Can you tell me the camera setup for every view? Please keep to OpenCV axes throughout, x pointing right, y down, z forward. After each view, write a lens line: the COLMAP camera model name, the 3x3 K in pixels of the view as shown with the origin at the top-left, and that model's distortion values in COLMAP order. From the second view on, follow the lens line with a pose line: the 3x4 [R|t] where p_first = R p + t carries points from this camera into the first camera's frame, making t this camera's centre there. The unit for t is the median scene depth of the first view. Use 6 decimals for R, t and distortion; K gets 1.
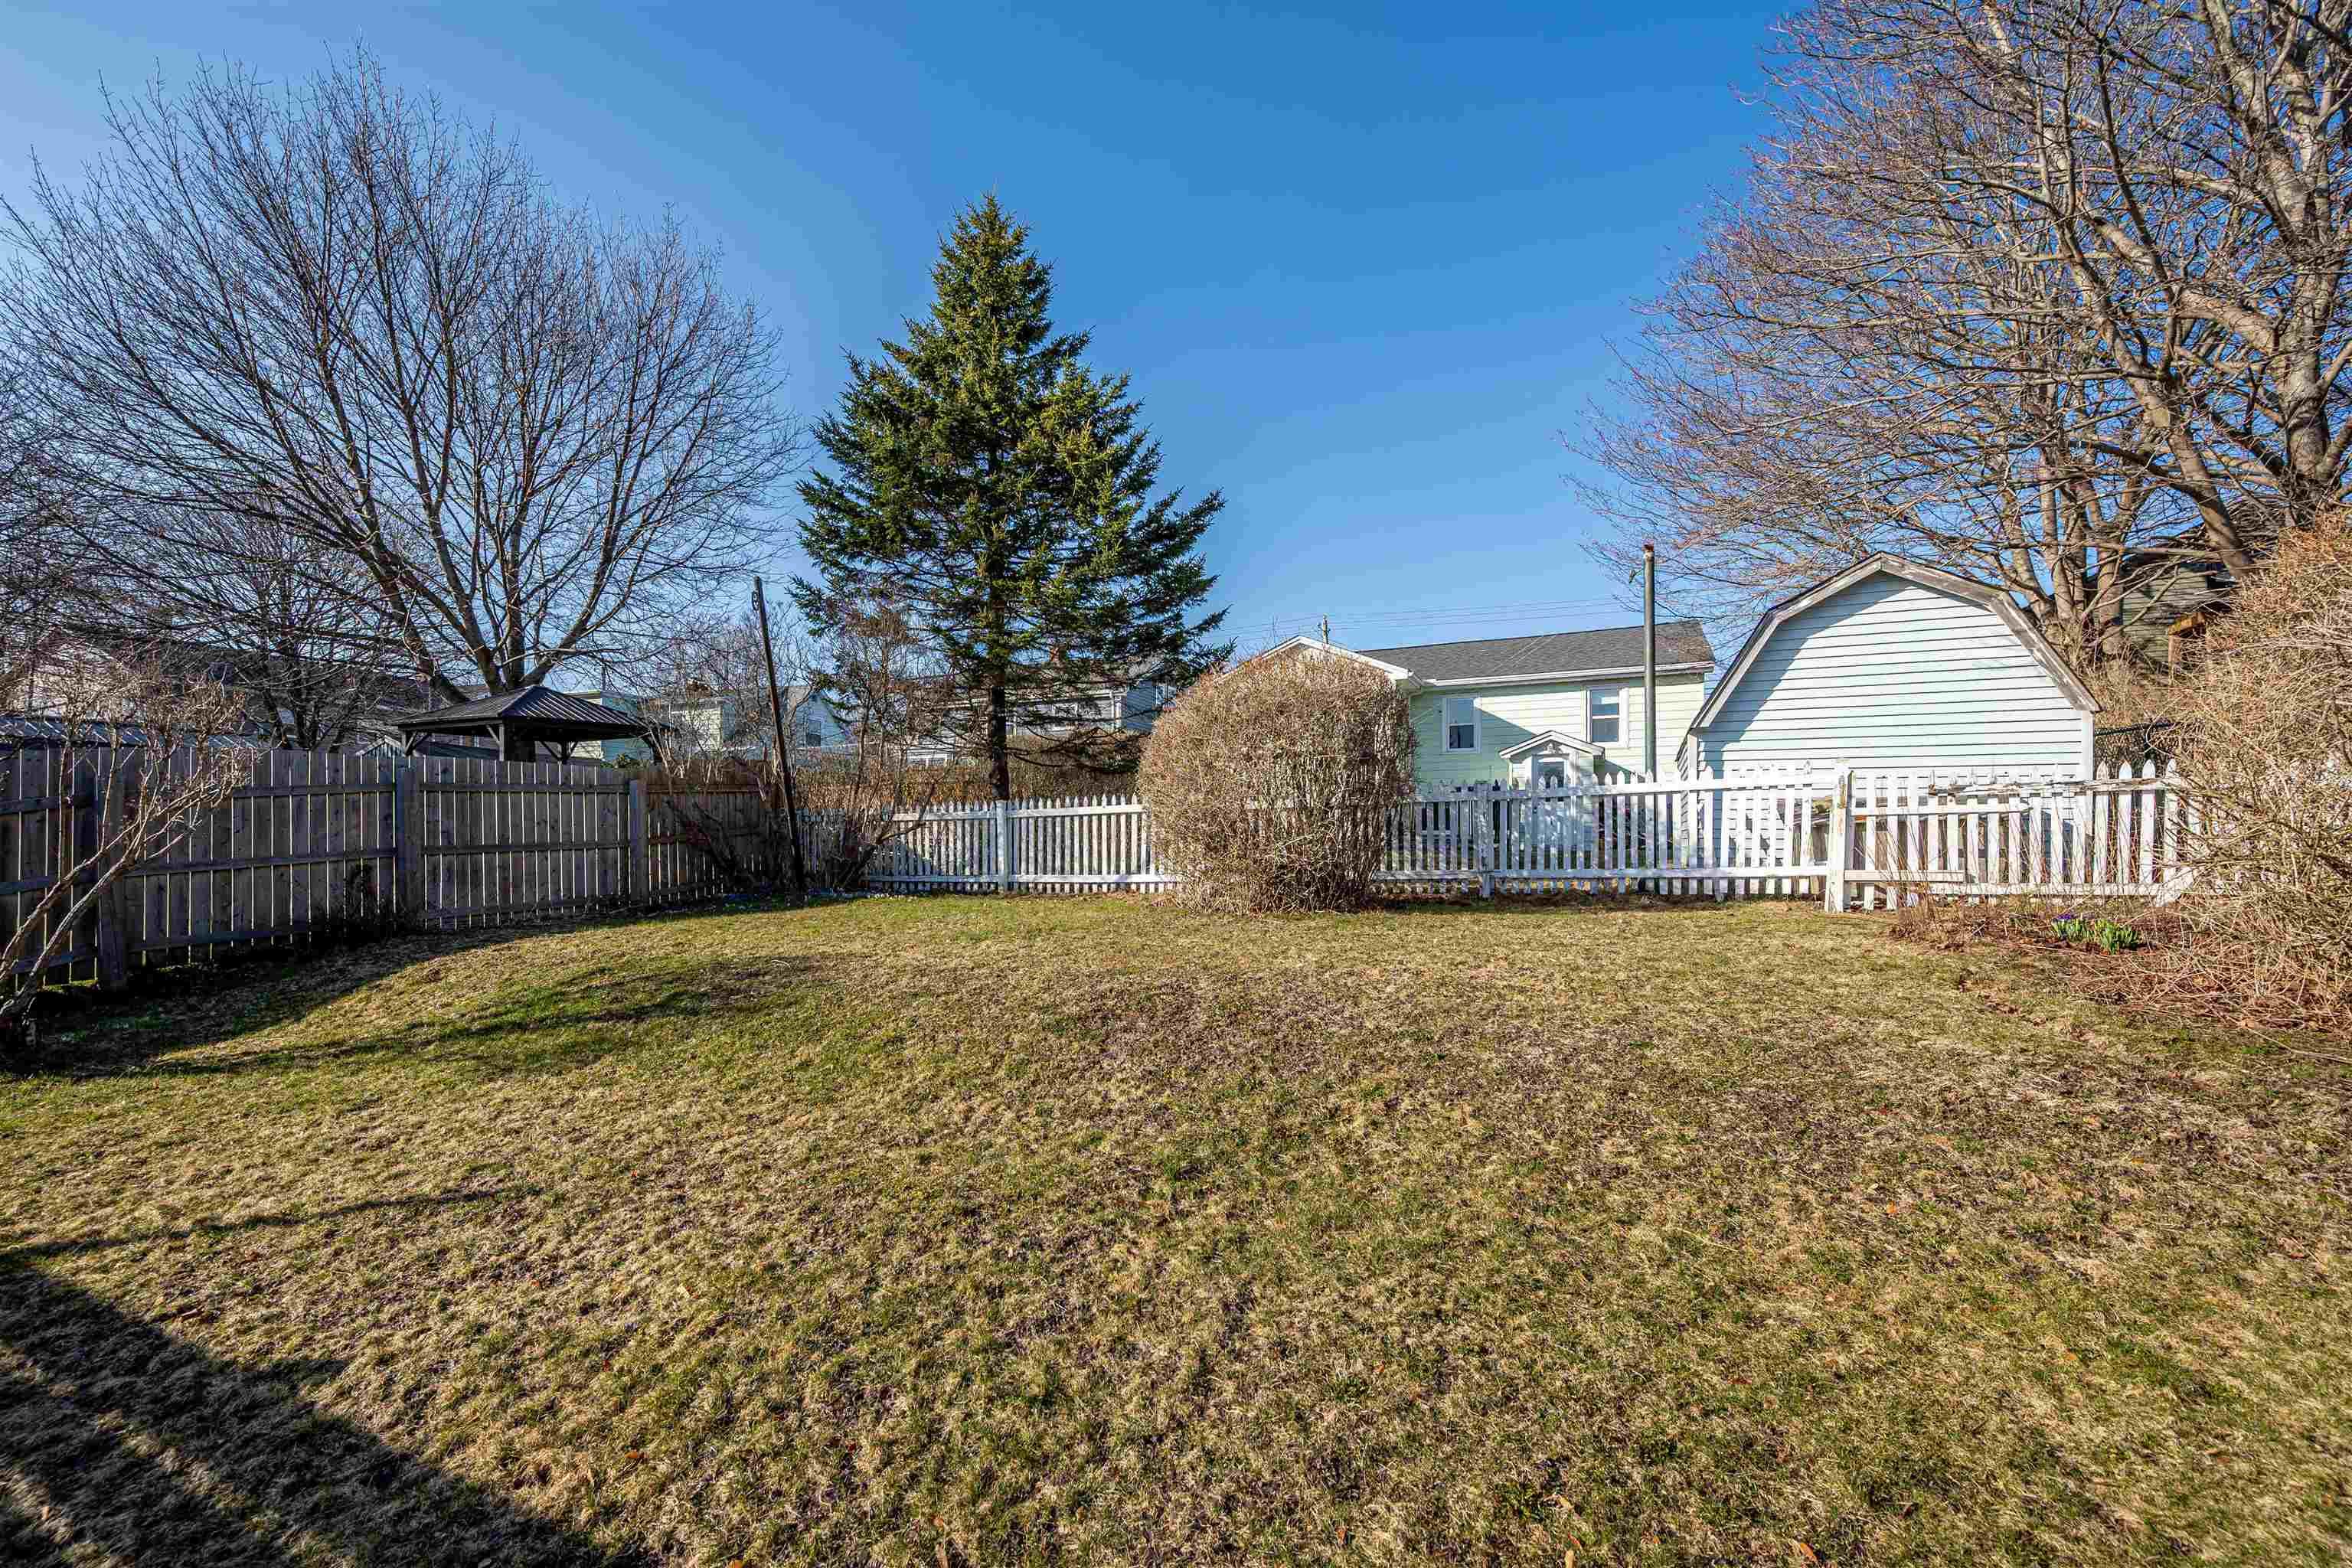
lens RADIAL K [[951.4, 0, 1149.1], [0, 951.4, 846.4], [0, 0, 1]] dist [-0.008342, 0.001146]
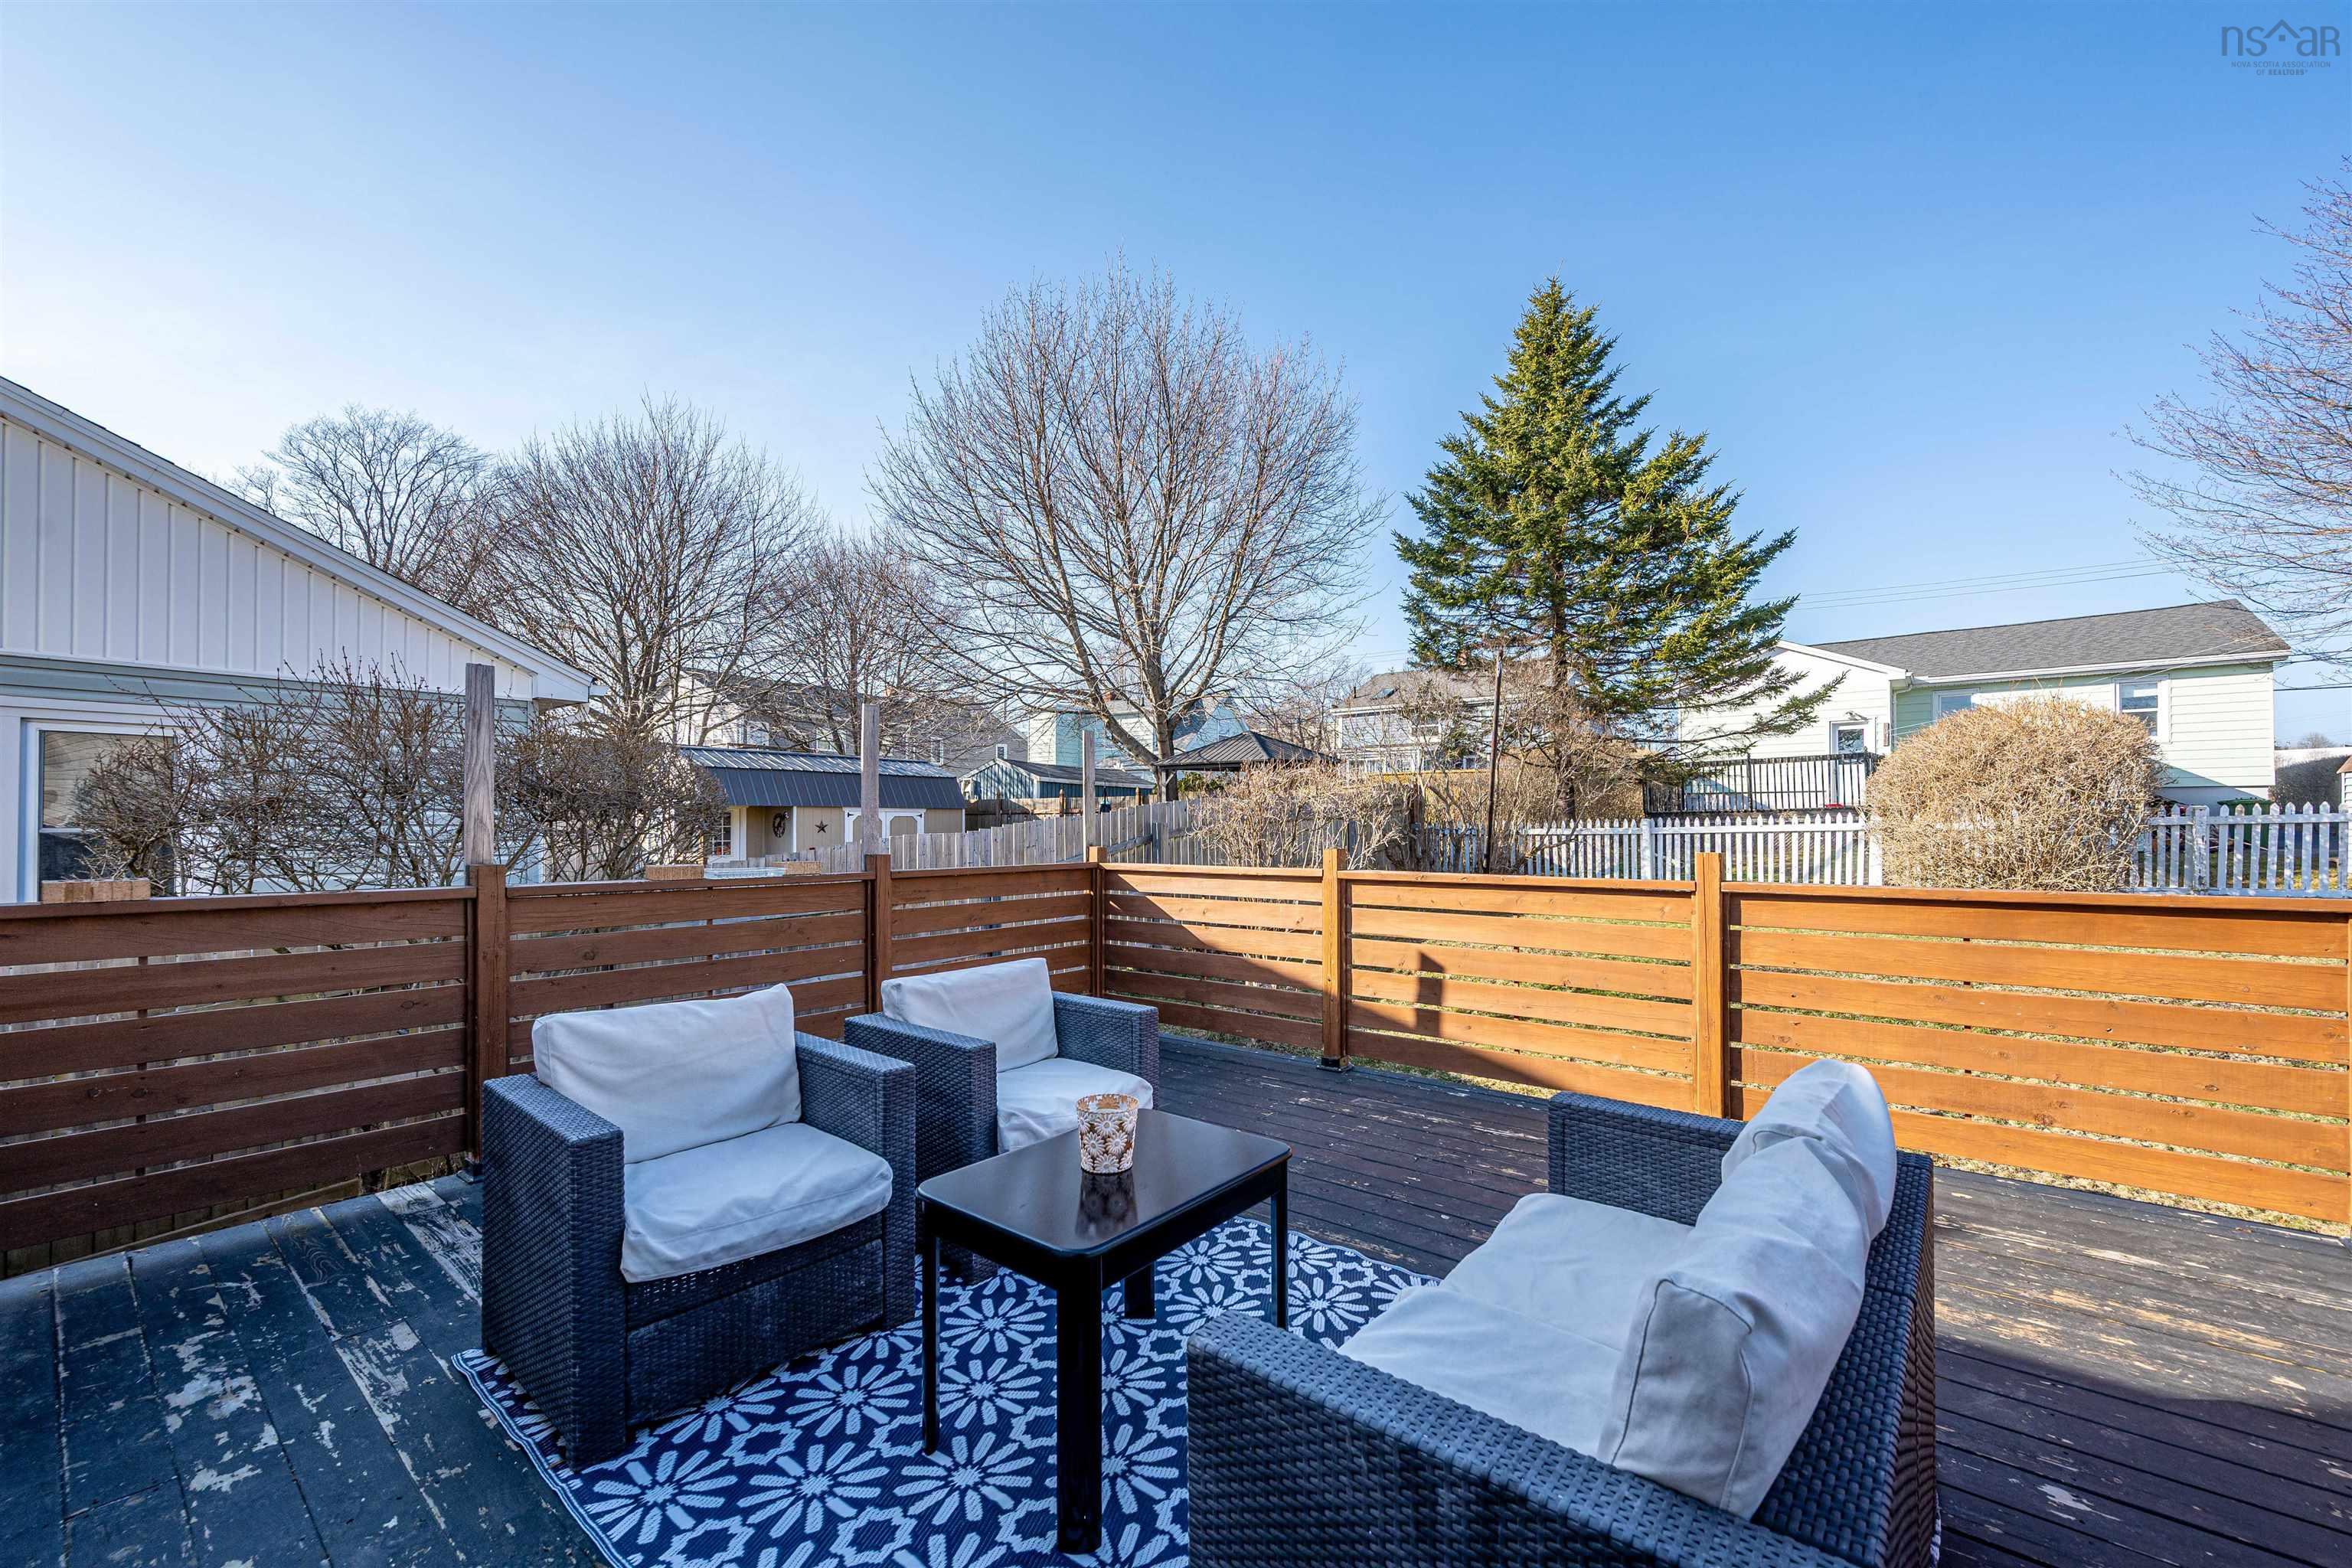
lens RADIAL K [[951.4, 0, 1201.0], [0, 951.4, 827.6], [0, 0, 1]] dist [-0.008342, 0.001146]
pose [[0.976460, -0.005093, -0.215640, -0.447002], [0.006042, 0.999975, 0.003746, -0.046125], [0.215616, -0.004960, 0.976466, -0.270968]]
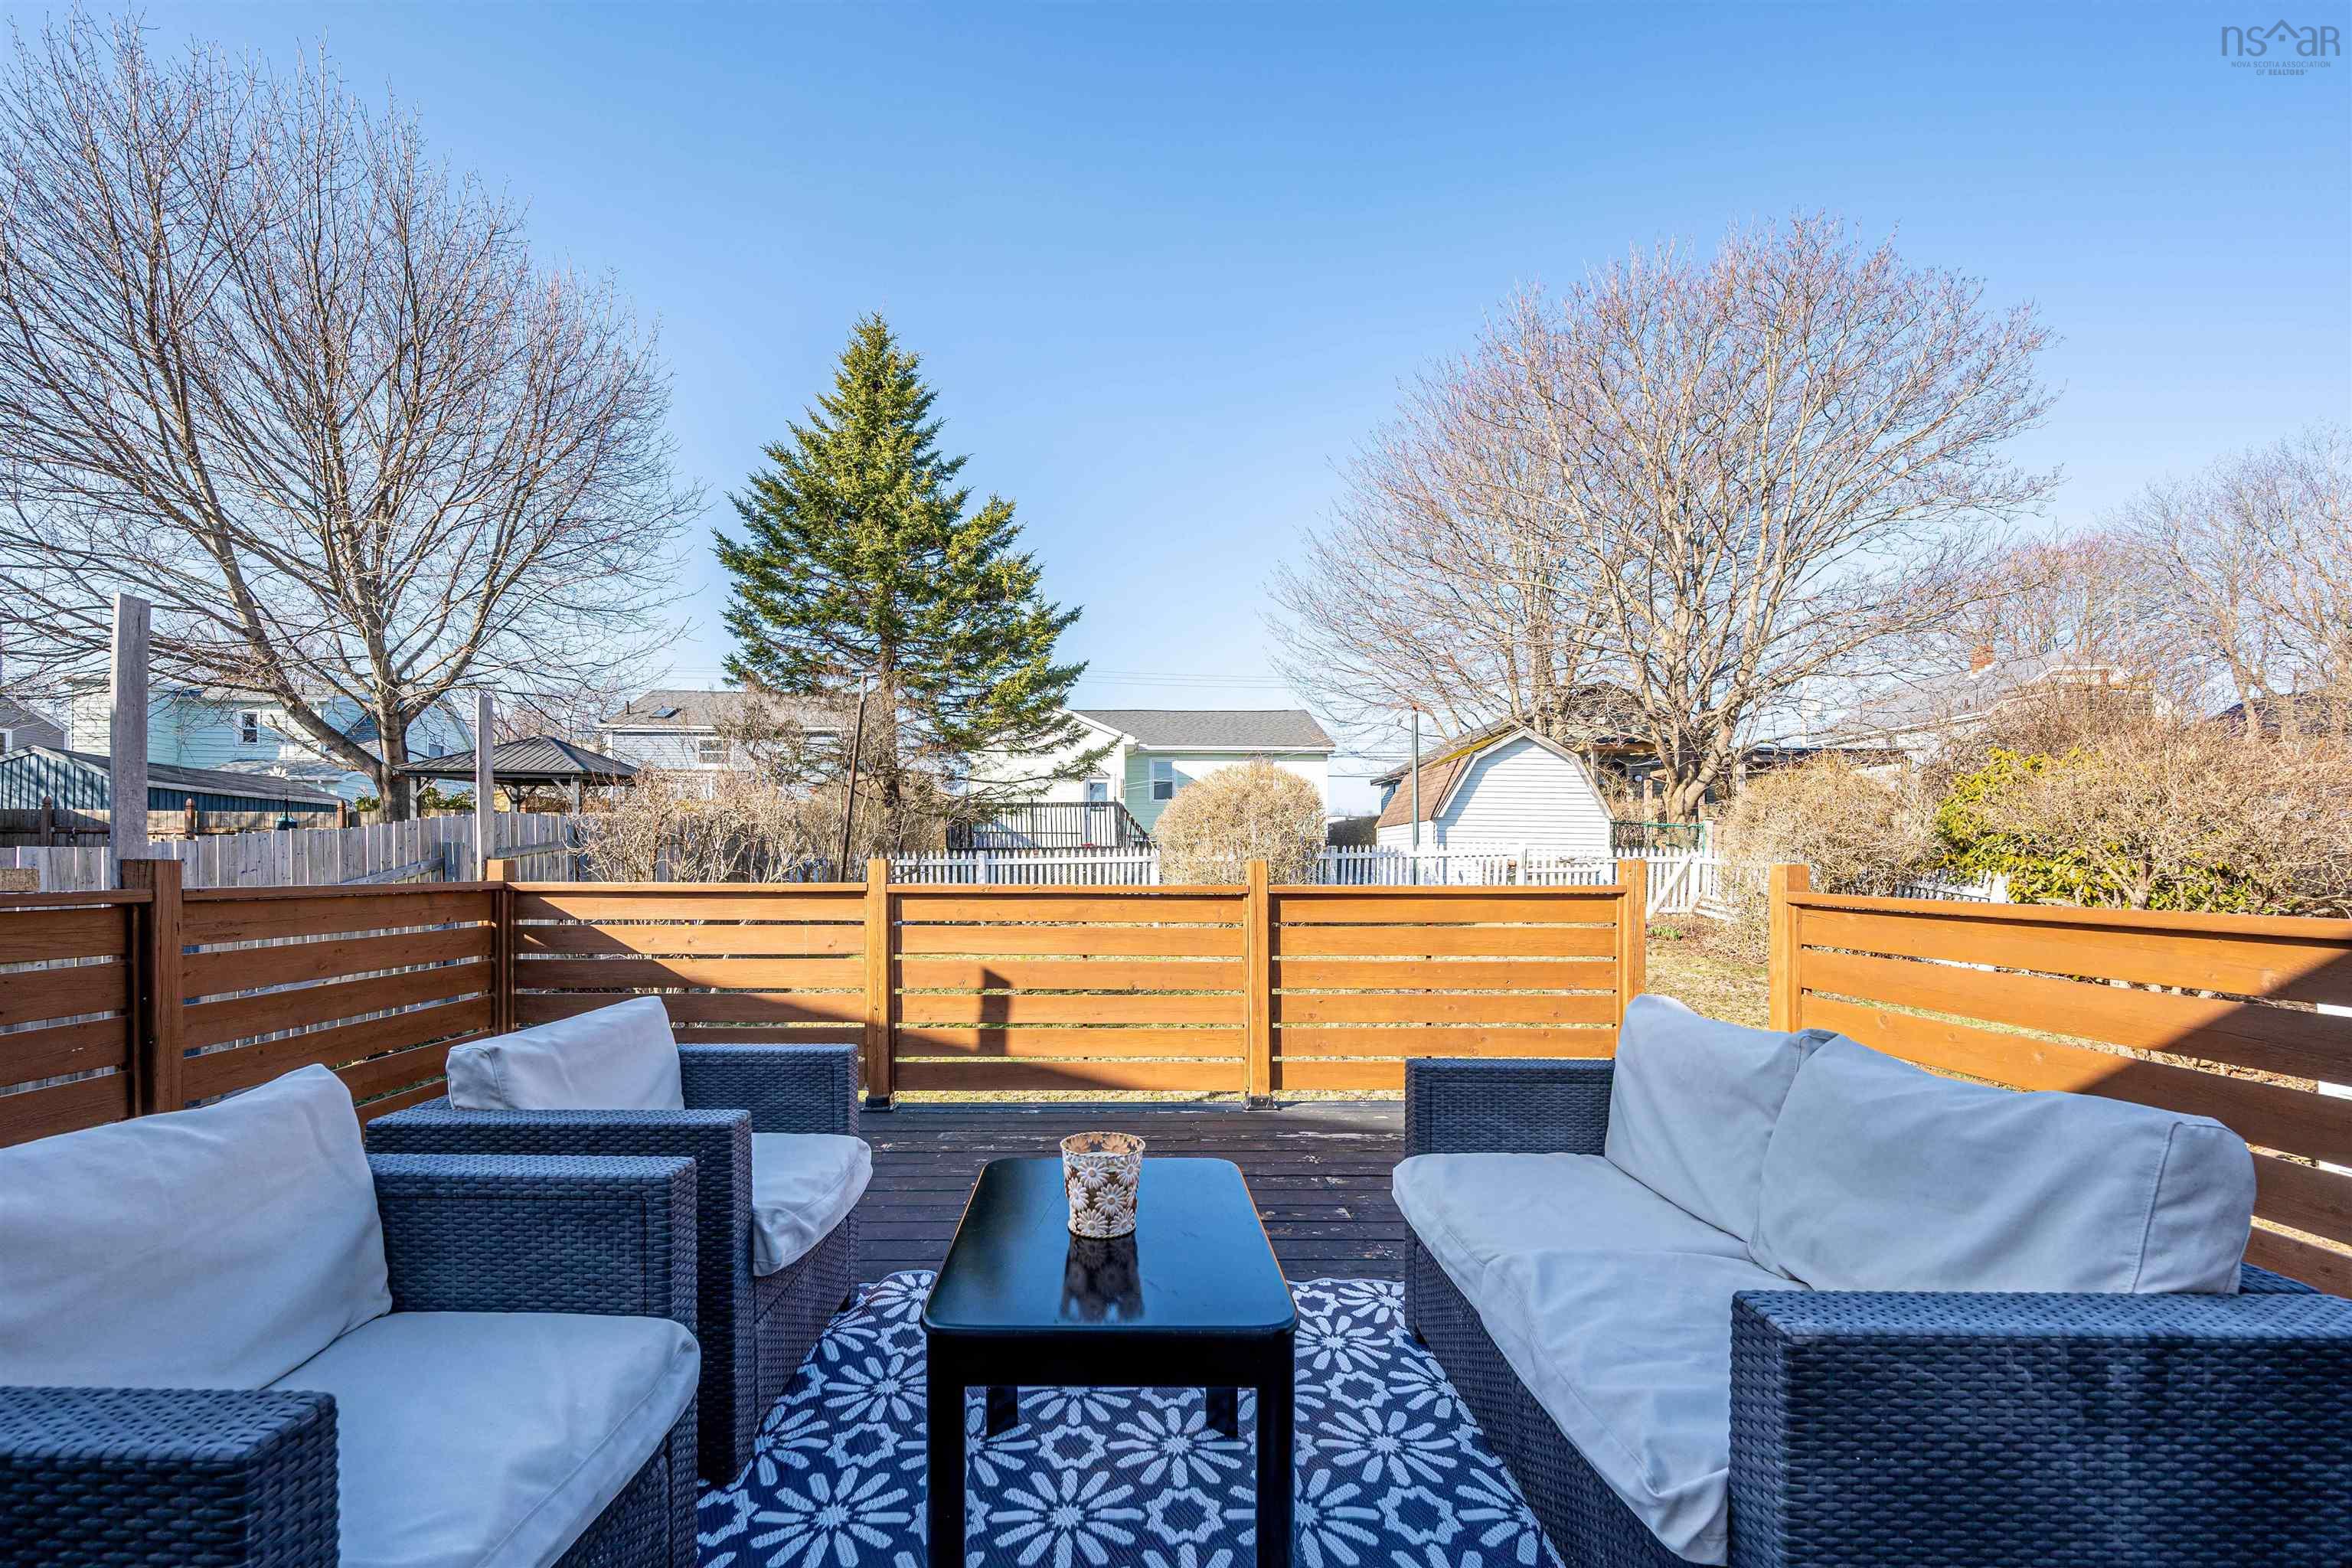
lens RADIAL K [[951.4, 0, 1122.0], [0, 951.4, 876.7], [0, 0, 1]] dist [-0.008342, 0.001146]
pose [[0.890066, -0.003853, 0.455815, -0.576232], [-0.002657, 0.999903, 0.013641, -0.032270], [-0.455823, -0.013352, 0.889970, -0.215705]]
